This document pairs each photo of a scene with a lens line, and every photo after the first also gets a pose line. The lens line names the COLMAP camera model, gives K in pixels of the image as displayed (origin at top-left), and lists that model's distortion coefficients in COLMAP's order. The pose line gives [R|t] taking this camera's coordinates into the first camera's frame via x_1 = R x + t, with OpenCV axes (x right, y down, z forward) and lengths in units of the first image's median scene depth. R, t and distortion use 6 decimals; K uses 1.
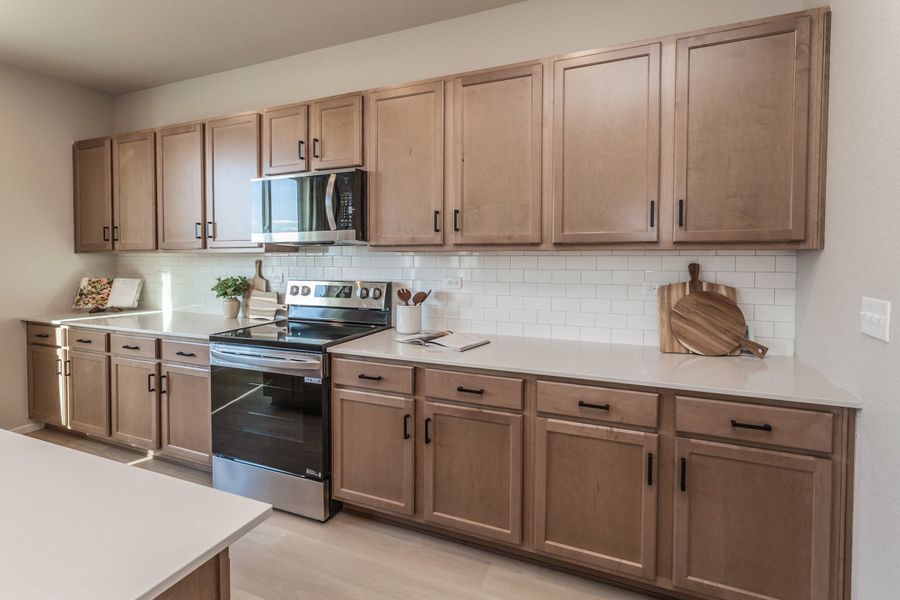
lens RADIAL K [[440.5, 0, 448.4], [0, 440.5, 268.3], [0, 0, 1]] dist [0.003512, 0.000300]
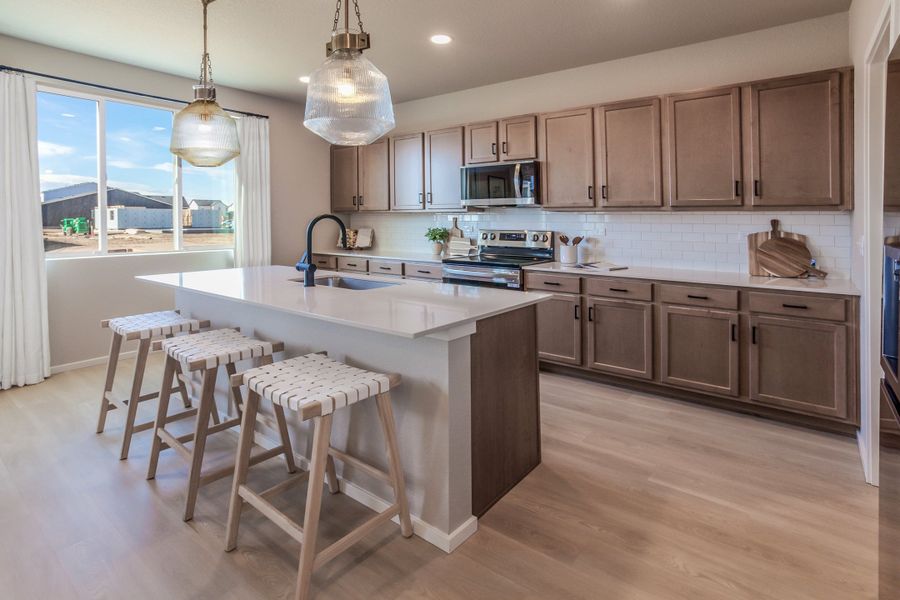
lens RADIAL K [[471.4, 0, 389.8], [0, 471.4, 197.8], [0, 0, 1]] dist [-0.000458, 0.000298]
pose [[0.948877, -0.002409, -0.315637, -0.197885], [-0.022840, 0.996826, -0.076268, 0.069115], [0.314819, 0.079578, 0.945810, -0.979463]]
